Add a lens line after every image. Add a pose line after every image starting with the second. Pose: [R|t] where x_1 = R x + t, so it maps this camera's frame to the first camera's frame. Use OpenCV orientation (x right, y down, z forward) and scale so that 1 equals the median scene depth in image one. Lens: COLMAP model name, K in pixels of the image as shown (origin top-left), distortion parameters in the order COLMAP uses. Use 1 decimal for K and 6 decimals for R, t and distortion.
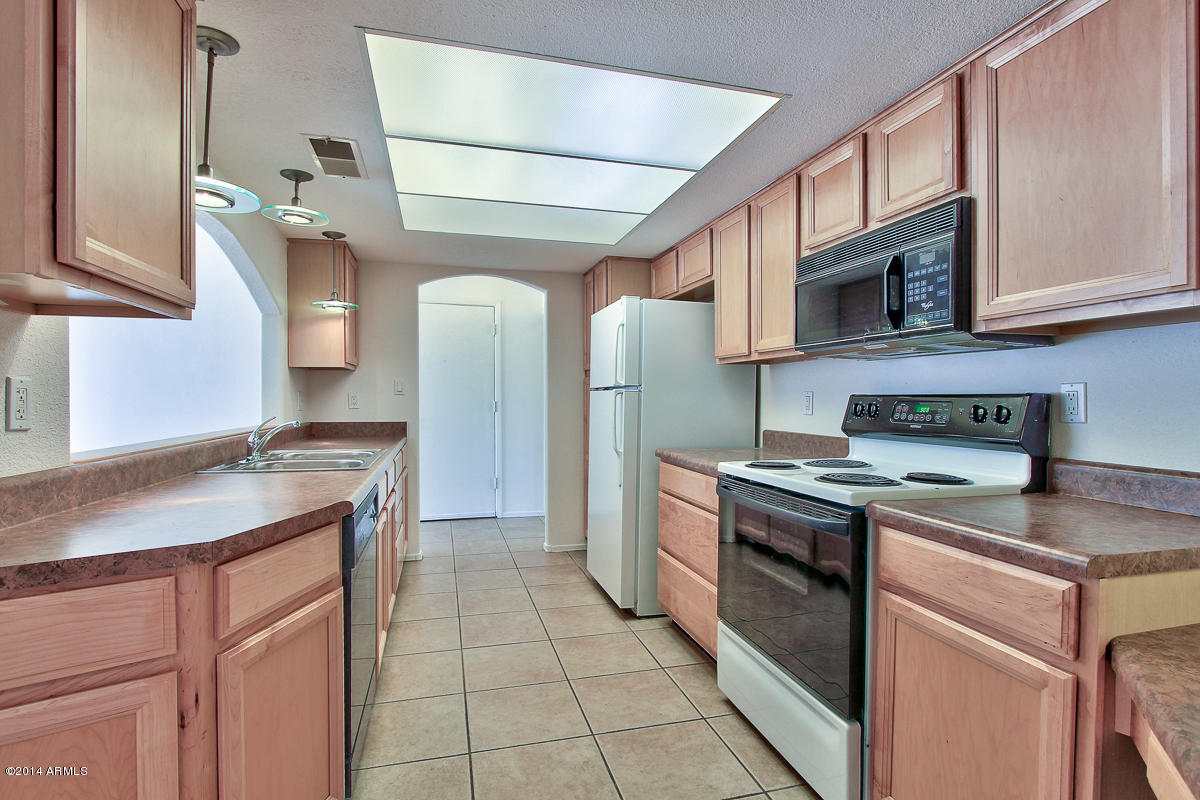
lens RADIAL K [[563.4, 0, 592.6], [0, 563.4, 399.0], [0, 0, 1]] dist [-0.018162, 0.002262]
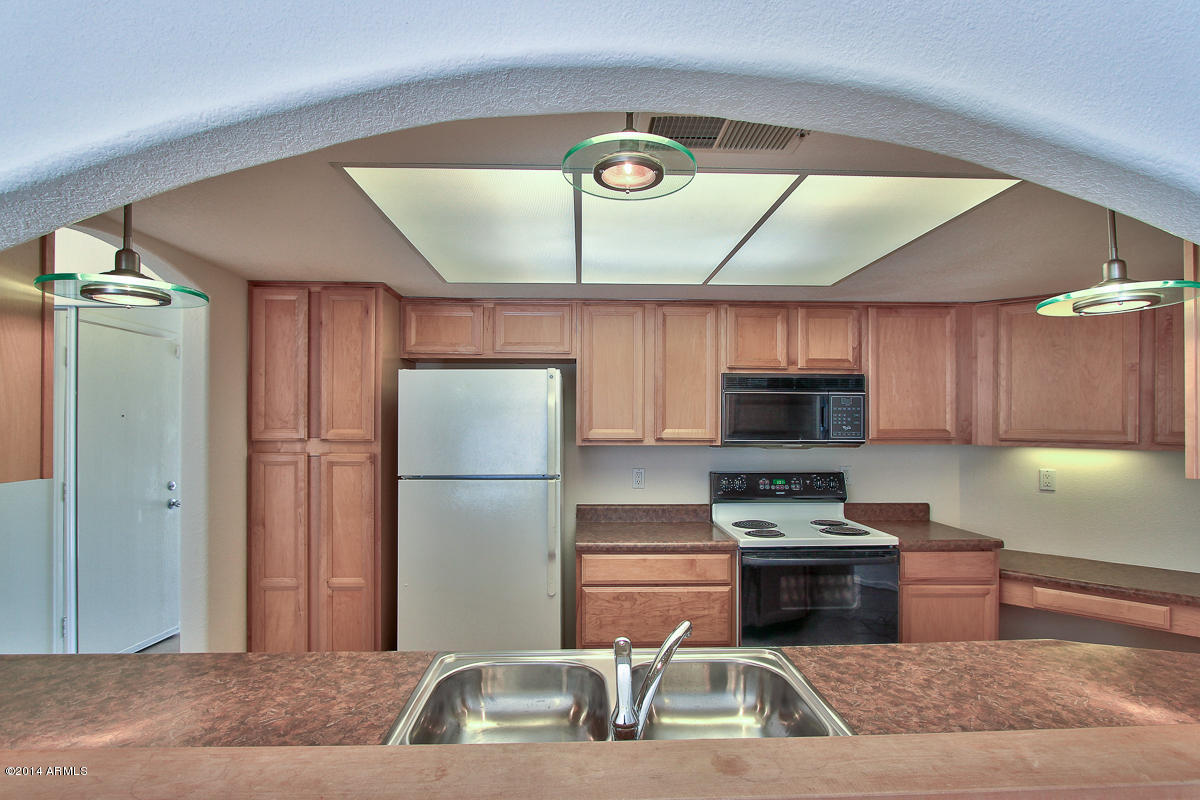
lens RADIAL K [[563.4, 0, 593.1], [0, 563.4, 420.5], [0, 0, 1]] dist [-0.018162, 0.002262]
pose [[0.225675, 0.001403, 0.974202, -1.198684], [0.005656, 0.999980, -0.002751, -0.167614], [-0.974186, 0.006131, 0.225663, 1.221965]]
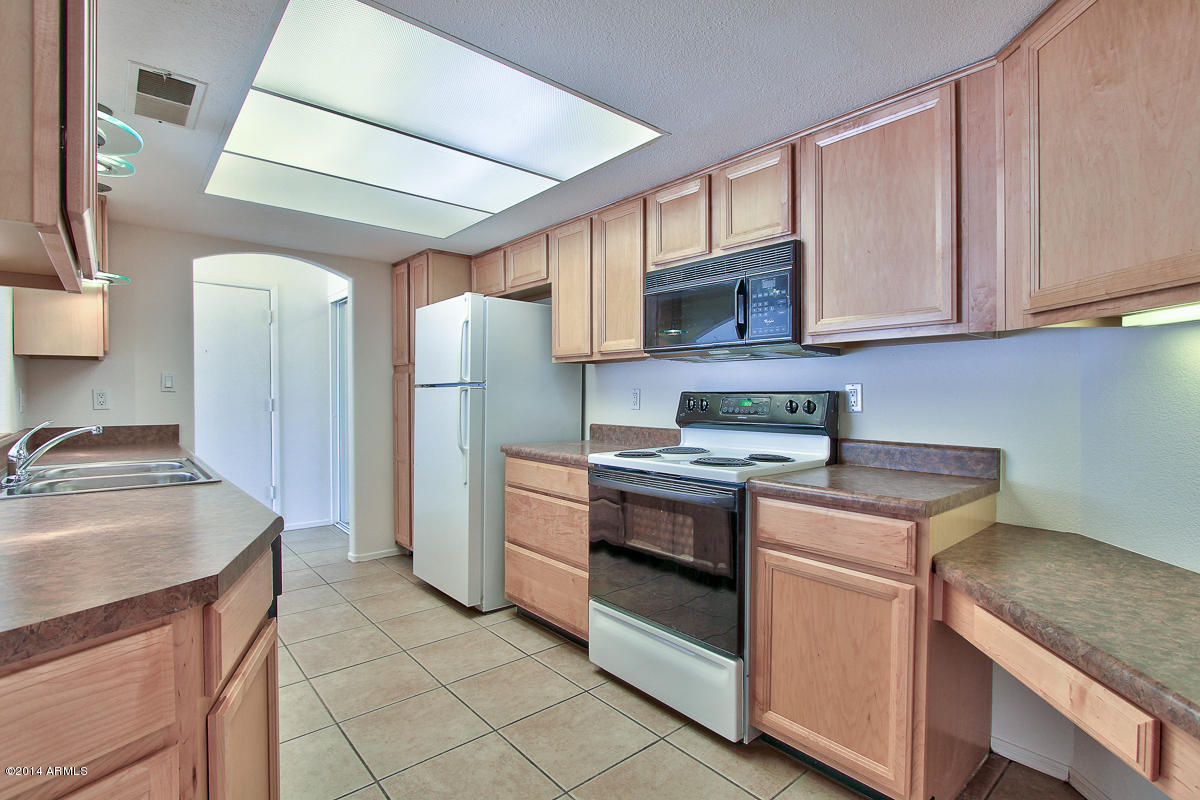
lens RADIAL K [[563.4, 0, 582.8], [0, 563.4, 394.9], [0, 0, 1]] dist [-0.018162, 0.002262]
pose [[0.905706, -0.002410, 0.423899, -0.284970], [0.002835, 0.999996, -0.000373, -0.001424], [-0.423896, 0.001540, 0.905710, 0.022836]]
